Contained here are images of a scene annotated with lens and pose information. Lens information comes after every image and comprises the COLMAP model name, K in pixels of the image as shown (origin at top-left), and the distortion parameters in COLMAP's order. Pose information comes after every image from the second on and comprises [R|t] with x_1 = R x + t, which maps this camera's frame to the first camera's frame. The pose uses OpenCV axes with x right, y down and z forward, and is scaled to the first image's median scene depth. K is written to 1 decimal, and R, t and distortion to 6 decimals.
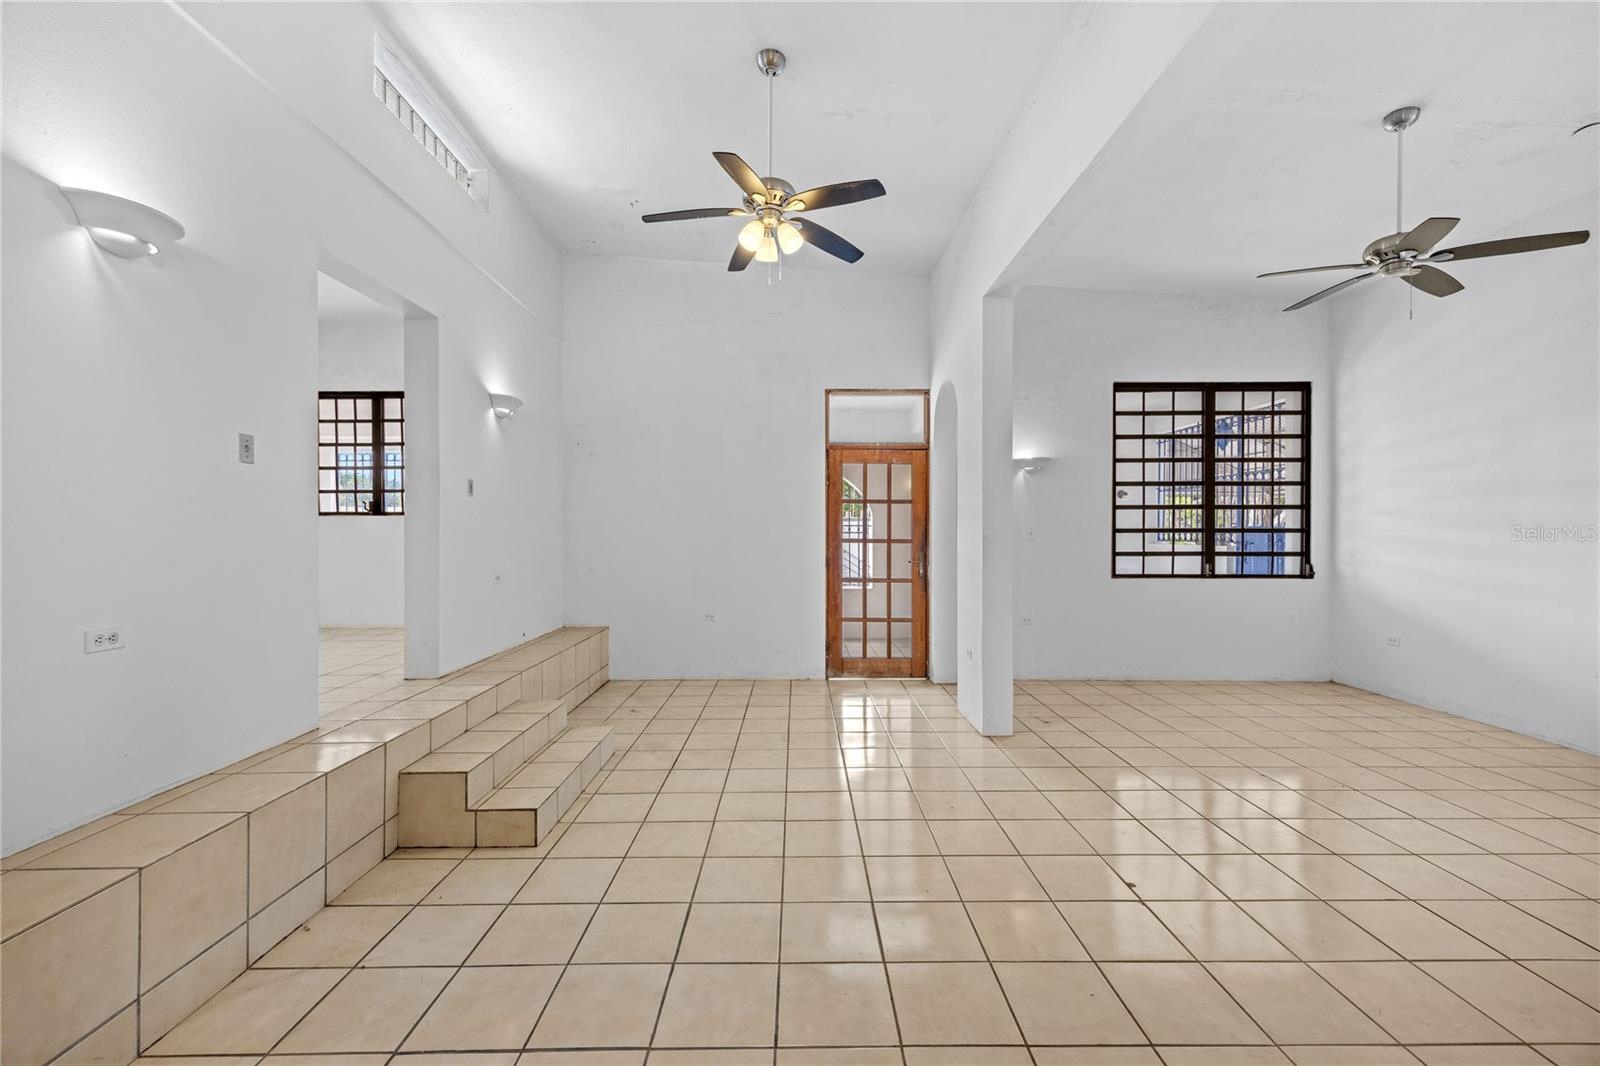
lens RADIAL K [[626.9, 0, 800.0], [0, 626.9, 533.0], [0, 0, 1]] dist [0.014021, 0.000041]
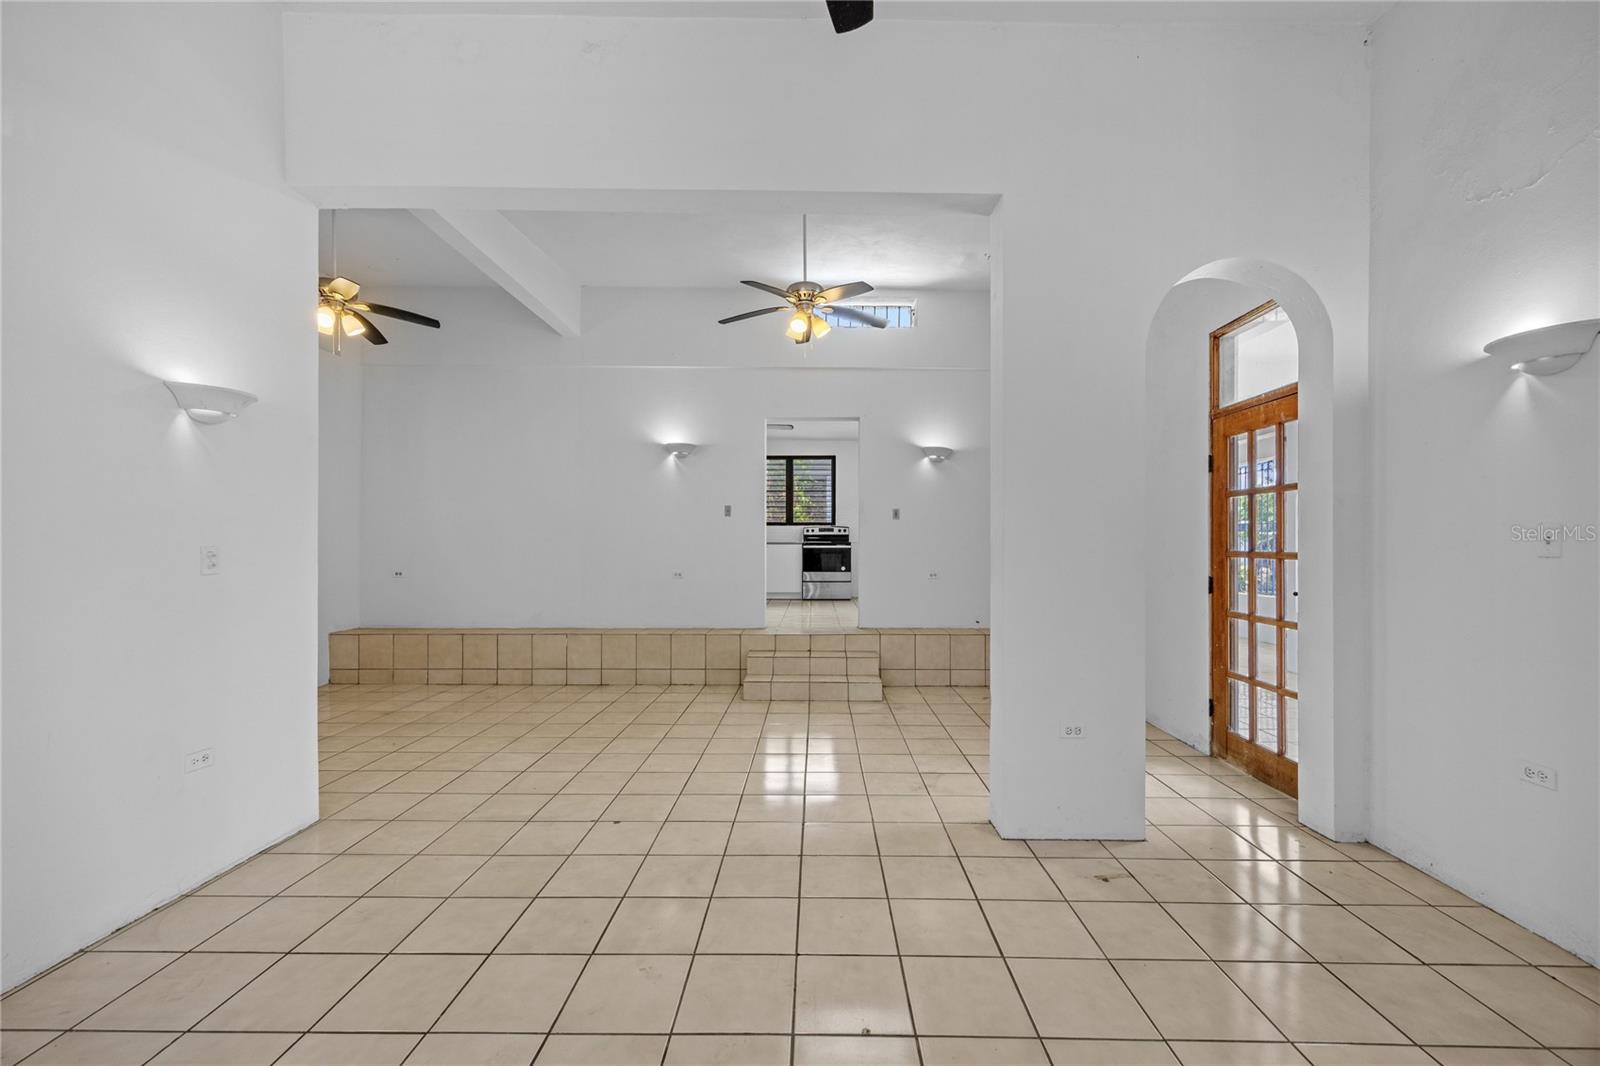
lens RADIAL K [[631.4, 0, 807.7], [0, 631.4, 545.3], [0, 0, 1]] dist [0.002618, 0.000131]
pose [[-0.029995, 0.001014, -0.999550, 0.749498], [0.005394, 0.999985, 0.000853, 0.000559], [0.999535, -0.005366, -0.030000, 0.585120]]
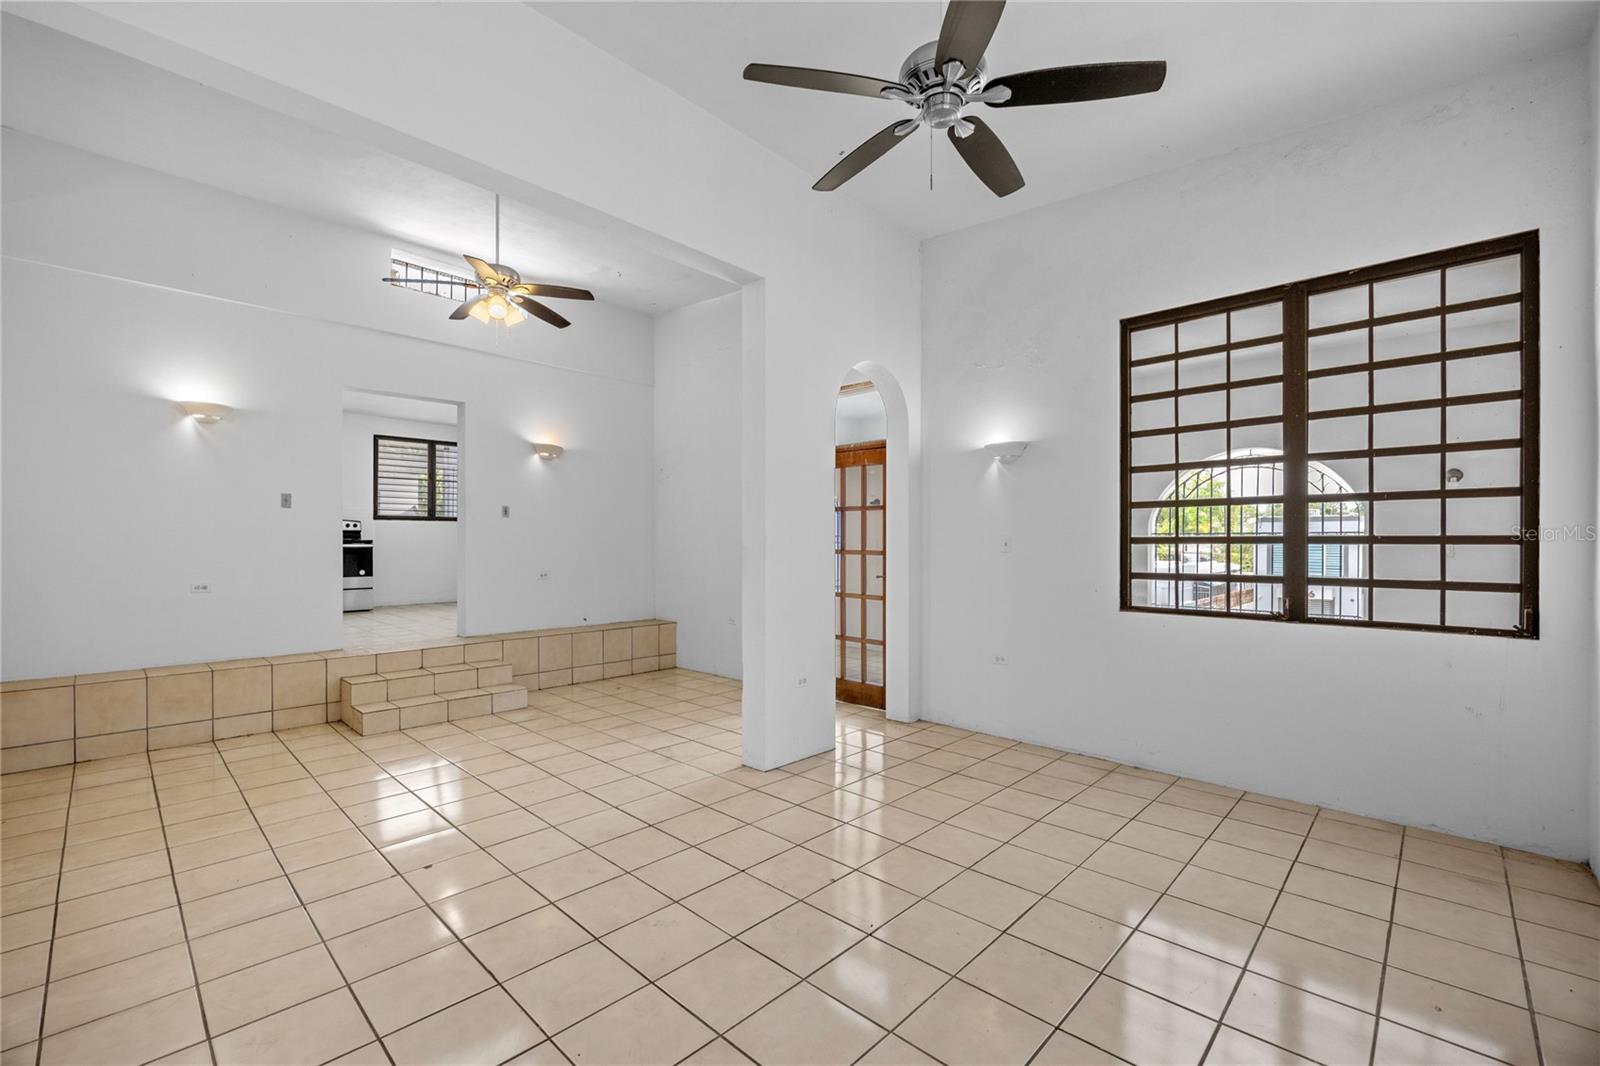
lens RADIAL K [[686.3, 0, 797.0], [0, 686.3, 544.5], [0, 0, 1]] dist [0.001725, 0.000006]
pose [[0.721736, 0.002400, -0.692164, 0.756910], [-0.001355, 0.999997, 0.002055, -0.000542], [0.692167, -0.000545, 0.721737, 0.232787]]
